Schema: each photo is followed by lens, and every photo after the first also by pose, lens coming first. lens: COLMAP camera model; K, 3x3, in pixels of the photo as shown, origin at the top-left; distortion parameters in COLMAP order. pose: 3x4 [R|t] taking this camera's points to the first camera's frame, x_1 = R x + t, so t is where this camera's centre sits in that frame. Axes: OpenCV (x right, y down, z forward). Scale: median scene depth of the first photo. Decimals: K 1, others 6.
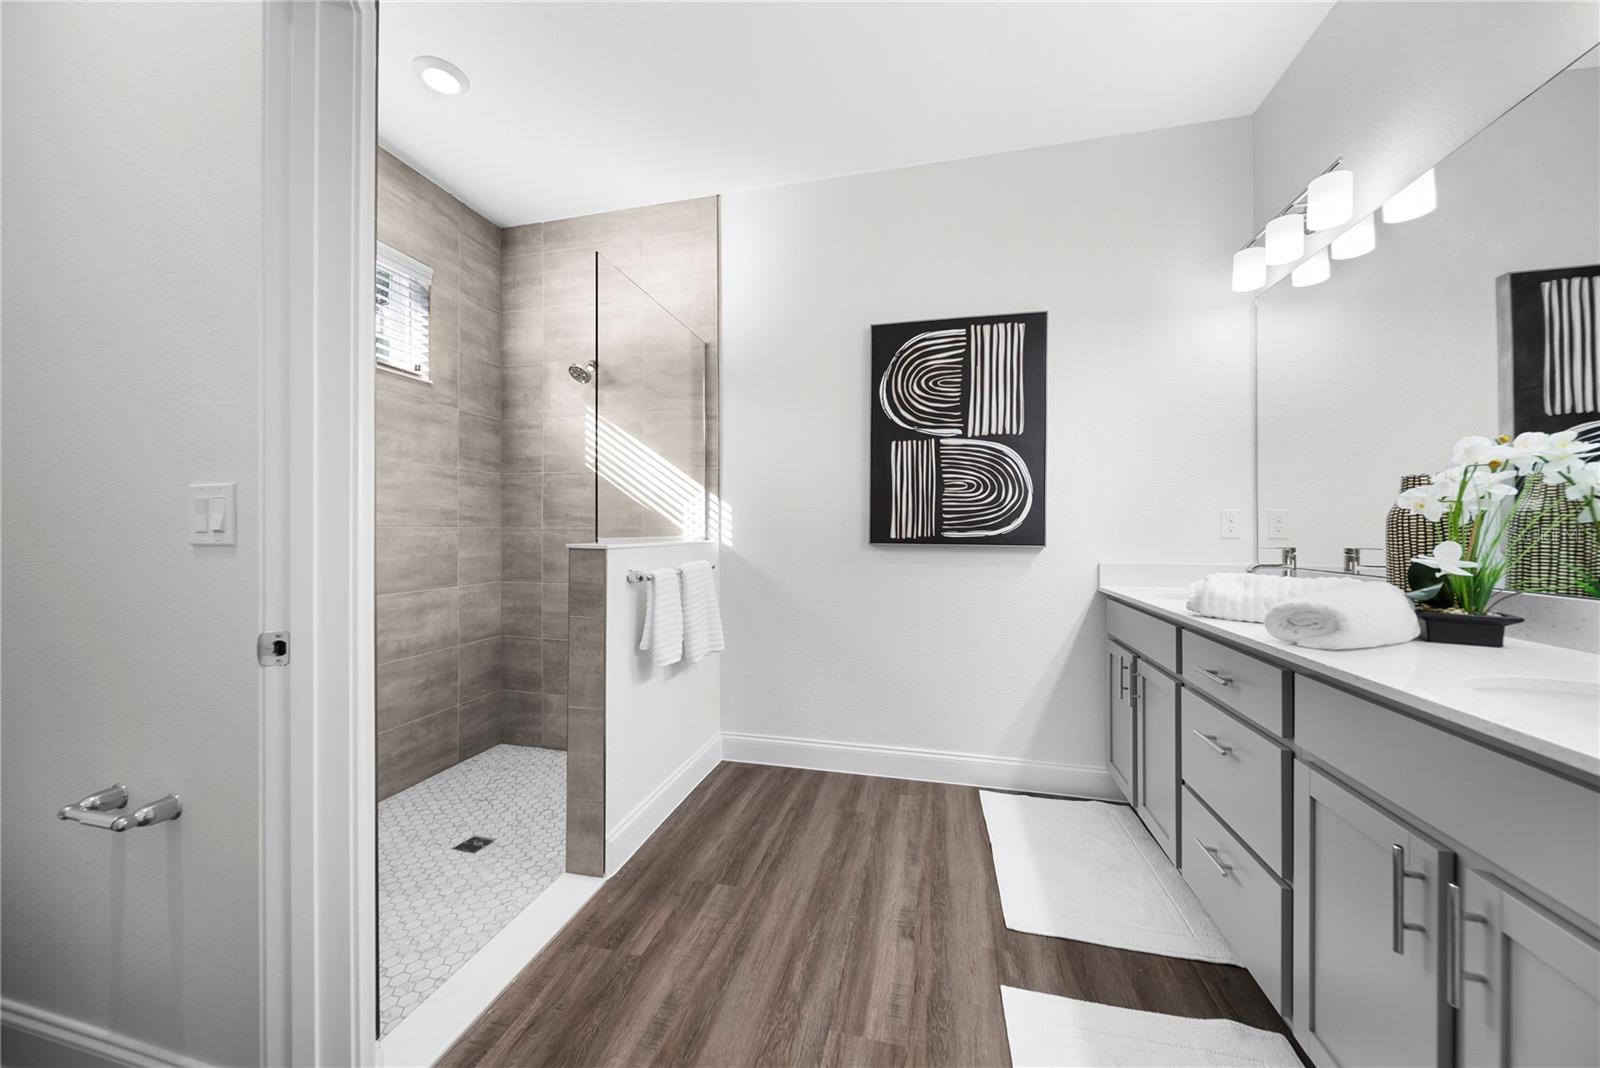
lens RADIAL K [[573.6, 0, 798.5], [0, 573.6, 524.4], [0, 0, 1]] dist [-0.000343, -0.001729]
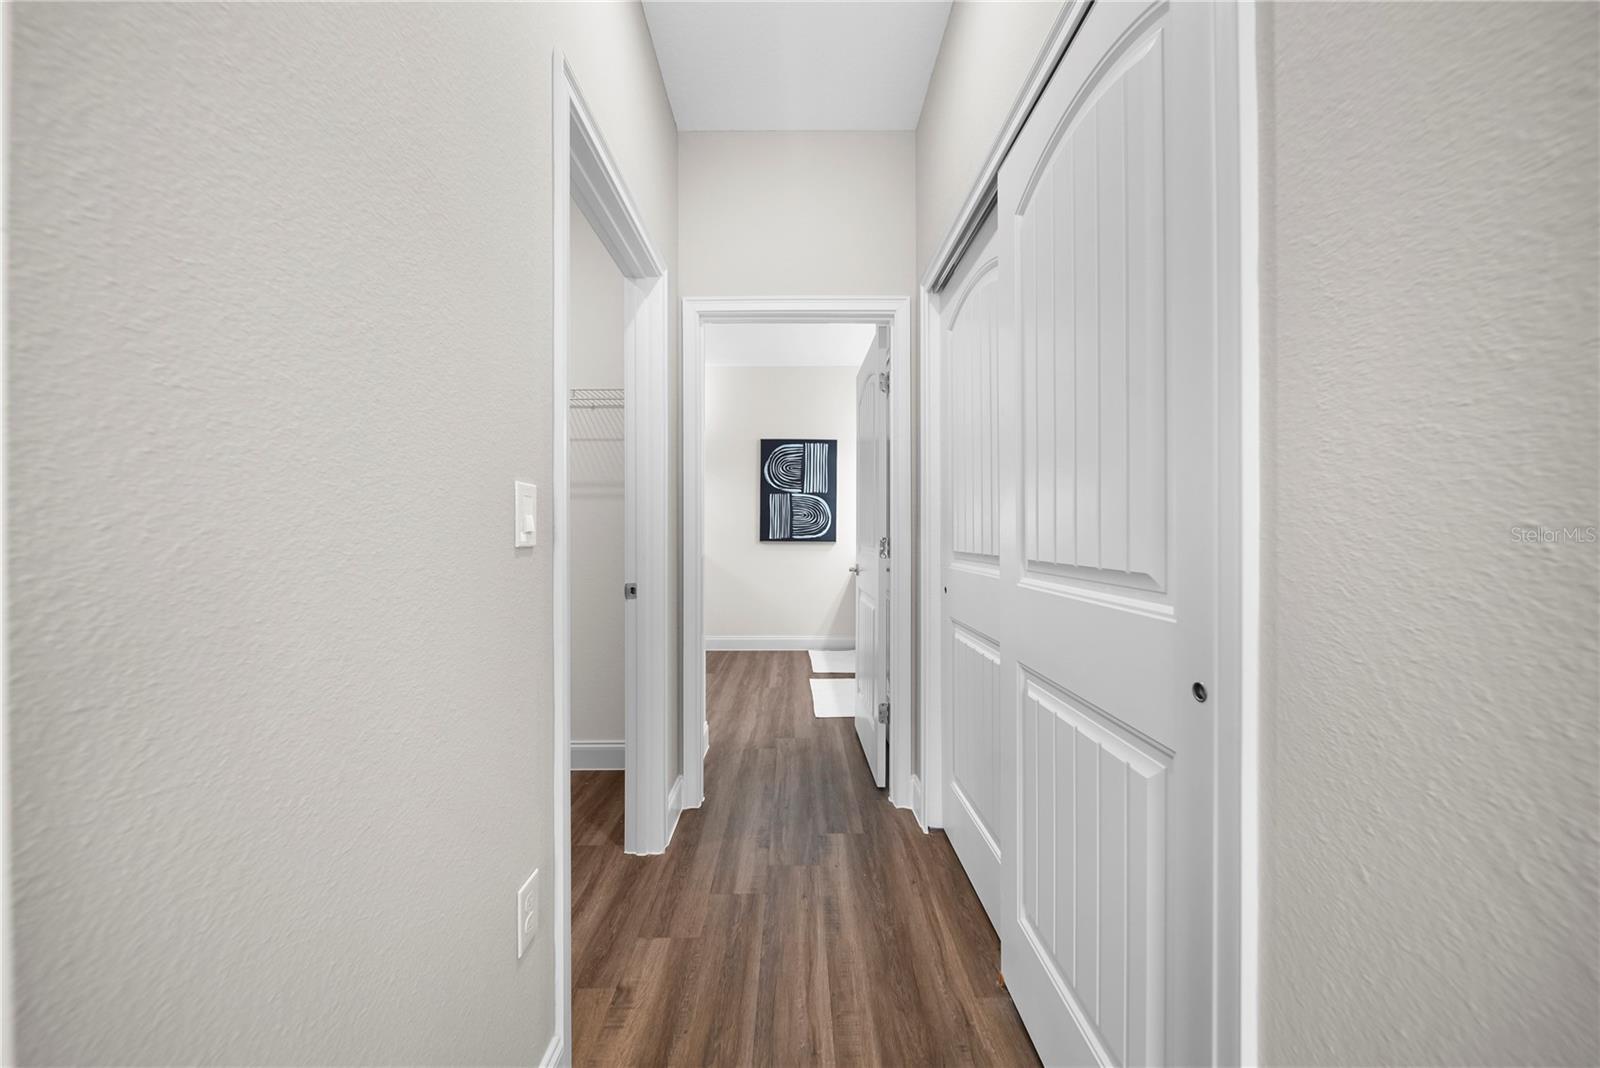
lens RADIAL K [[573.6, 0, 798.3], [0, 573.6, 532.7], [0, 0, 1]] dist [-0.000343, -0.001729]
pose [[0.966303, 0.004007, 0.257377, -0.295778], [-0.005551, 0.999971, 0.005274, -0.010747], [-0.257349, -0.006525, 0.966297, -1.138880]]
